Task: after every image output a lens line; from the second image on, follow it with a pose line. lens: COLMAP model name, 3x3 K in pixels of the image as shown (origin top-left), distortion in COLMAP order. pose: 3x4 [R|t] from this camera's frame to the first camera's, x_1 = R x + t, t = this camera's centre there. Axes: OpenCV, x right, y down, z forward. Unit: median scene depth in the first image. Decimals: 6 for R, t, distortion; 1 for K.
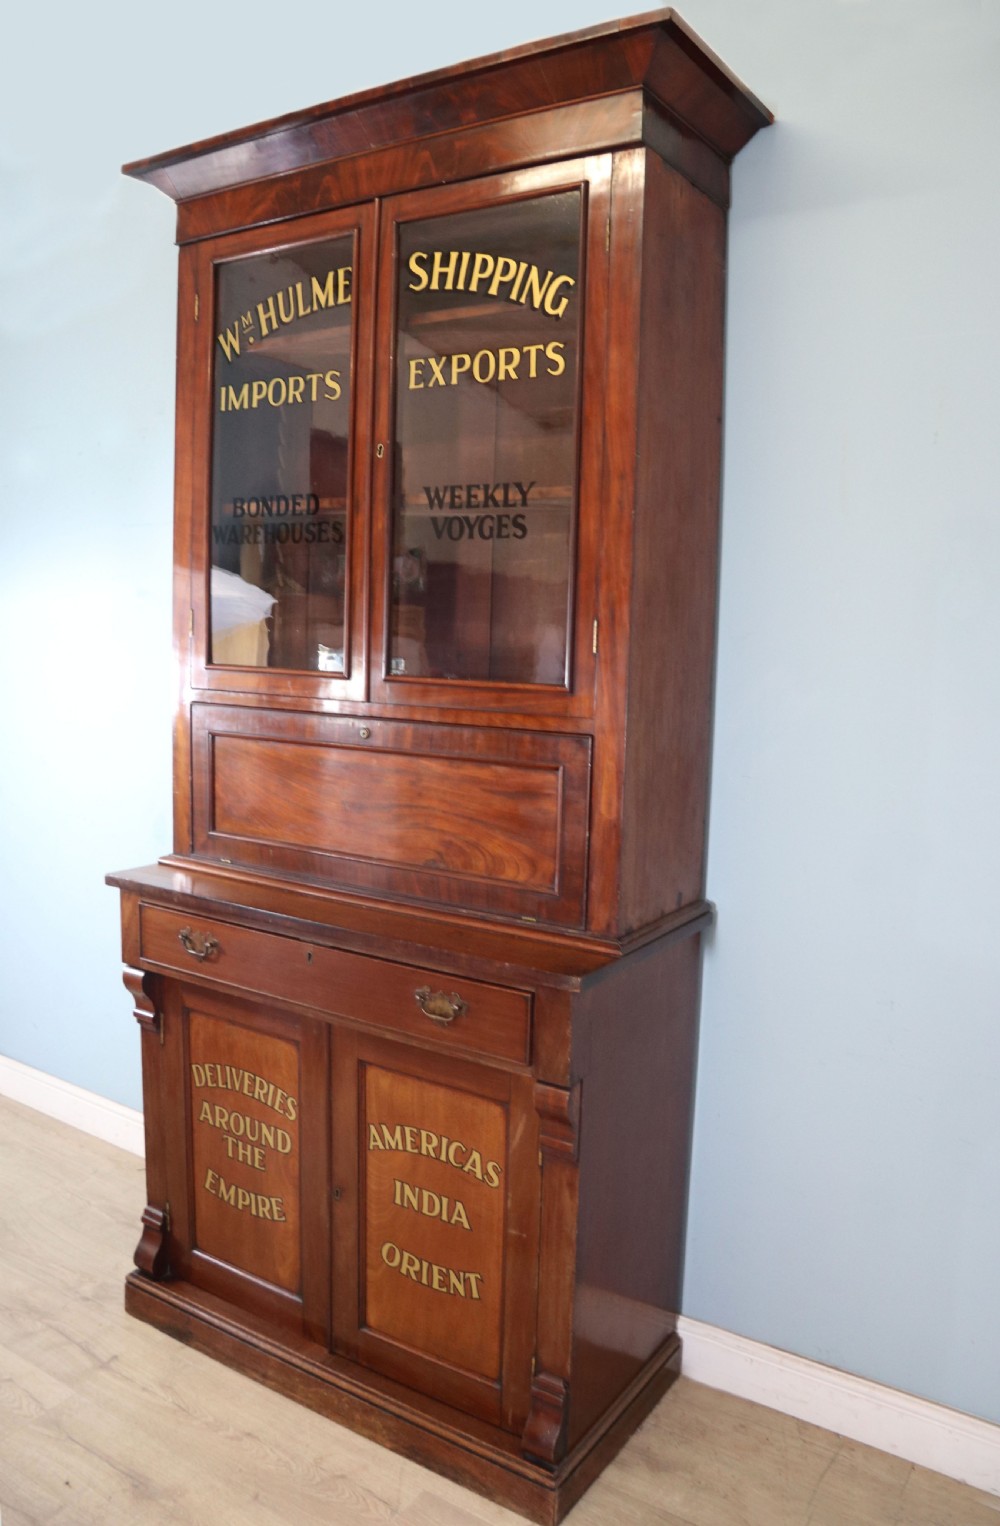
lens RADIAL K [[1237.2, 0, 470.4], [0, 1237.2, 731.8], [0, 0, 1]] dist [-0.164575, 0.109010]
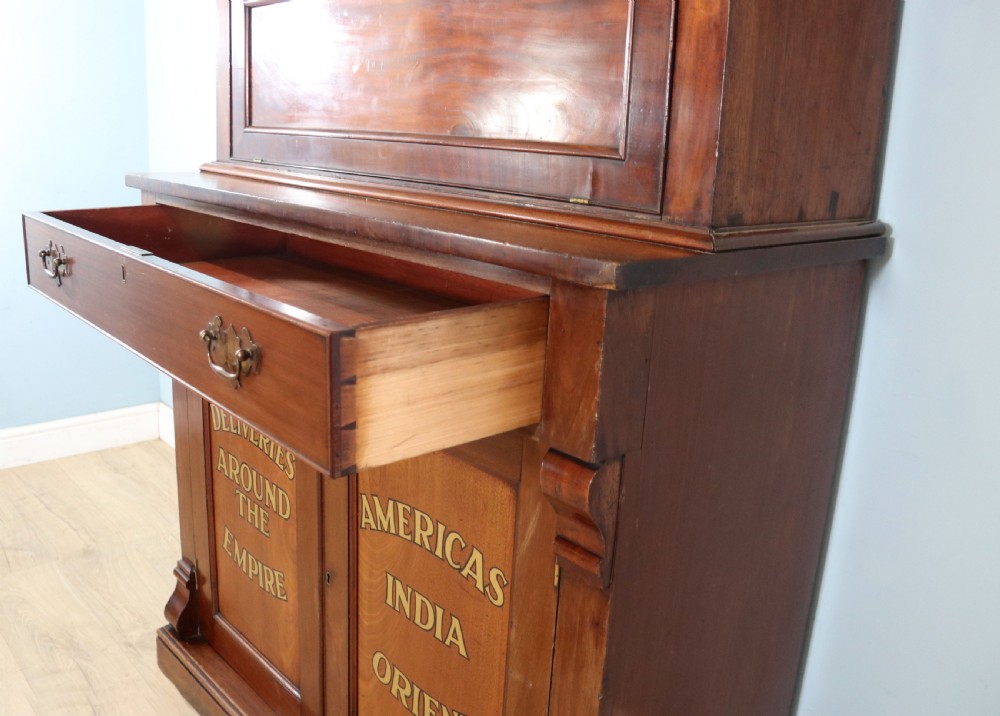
lens RADIAL K [[910.0, 0, 469.1], [0, 910.0, 346.8], [0, 0, 1]] dist [-0.152605, 0.018543]
pose [[0.965997, 0.084200, -0.244459, 0.107391], [-0.051359, 0.989136, 0.137741, 0.157476], [0.253401, -0.120502, 0.959827, 0.506881]]
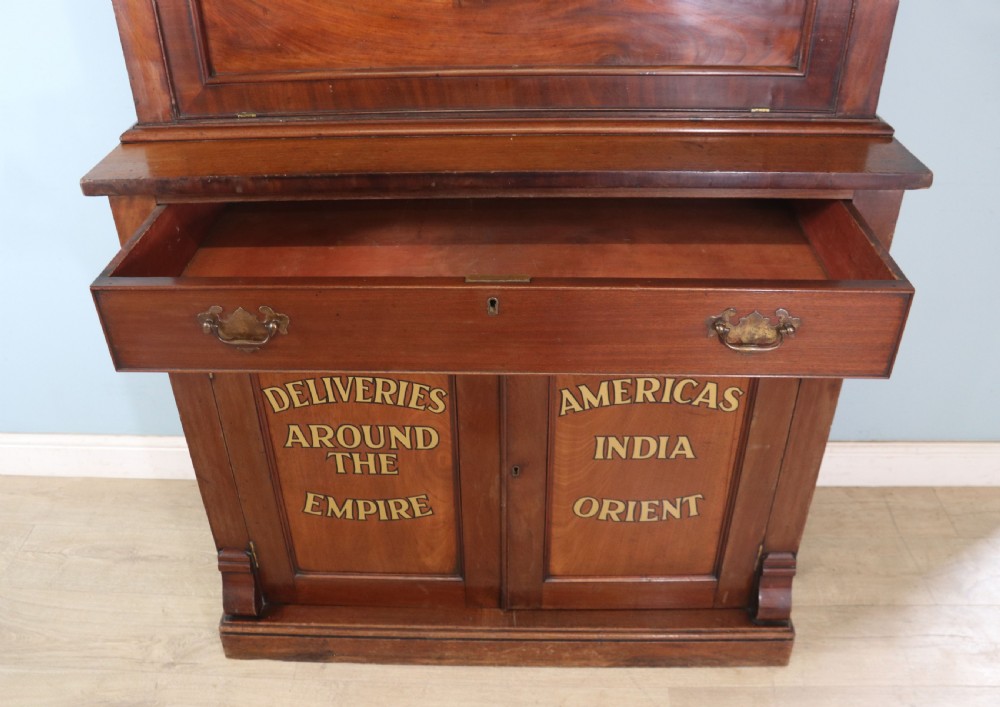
lens RADIAL K [[903.6, 0, 474.5], [0, 903.6, 382.7], [0, 0, 1]] dist [-0.156735, 0.089692]
pose [[0.844271, -0.337042, 0.416664, -0.399001], [0.097706, 0.861254, 0.498694, -0.001823], [-0.526934, -0.380322, 0.760063, 0.560611]]
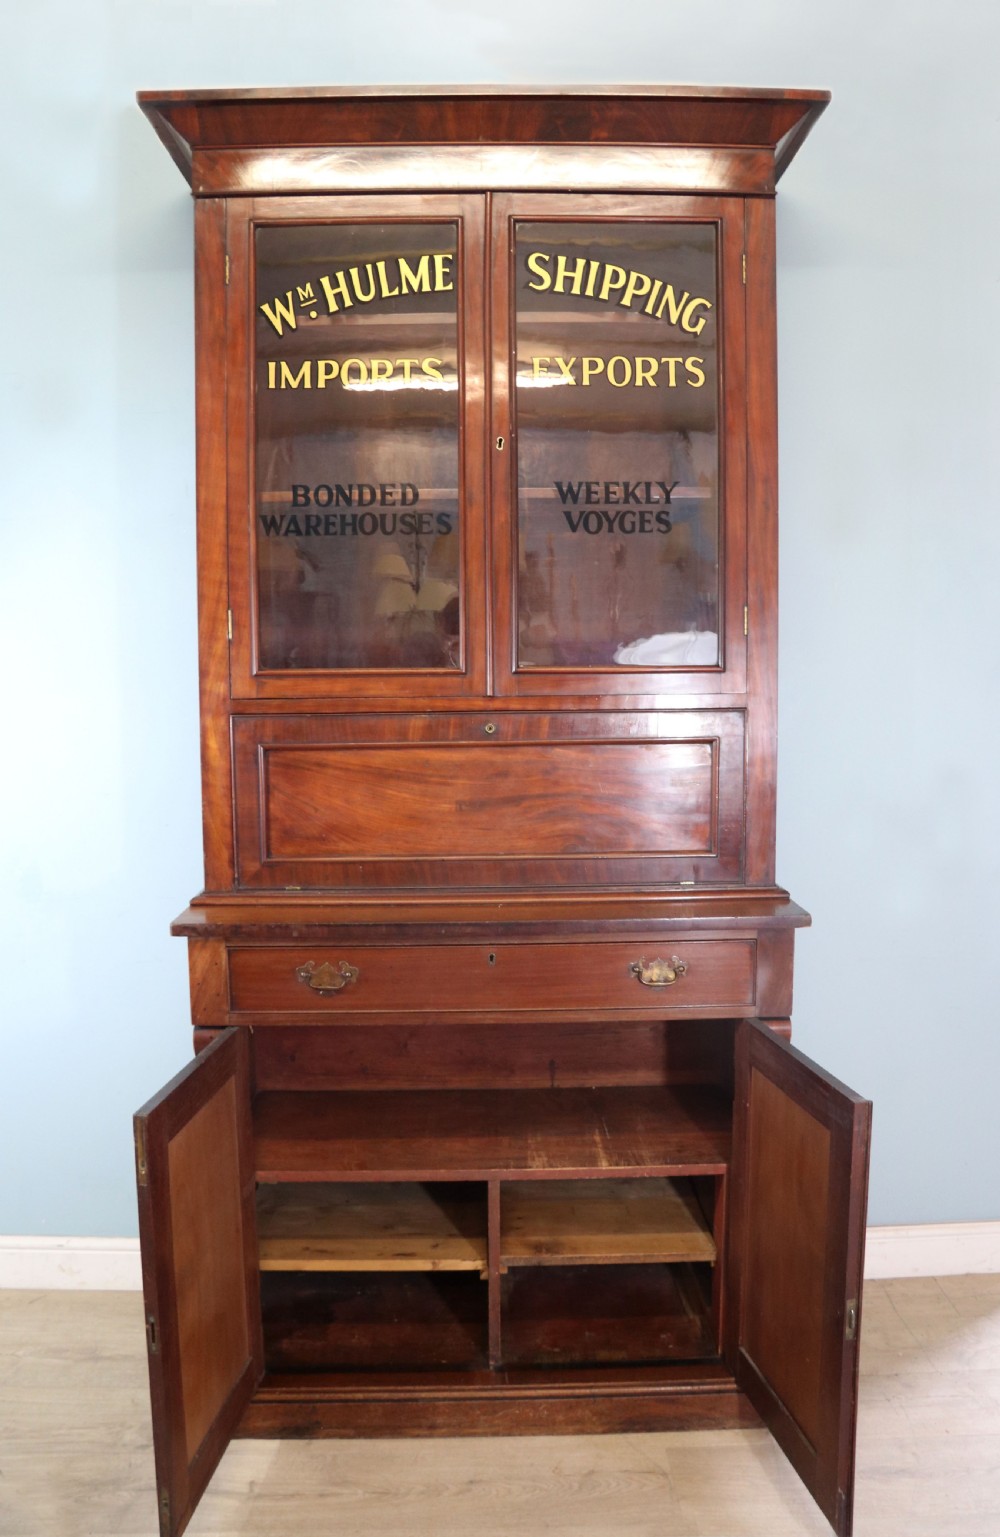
lens RADIAL K [[1264.4, 0, 511.5], [0, 1264.4, 728.2], [0, 0, 1]] dist [-0.165101, 0.104216]
pose [[0.804941, -0.068533, 0.589383, -0.687524], [0.085005, 0.996381, -0.000236, 0.003069], [-0.587234, 0.050290, 0.807853, 0.181050]]
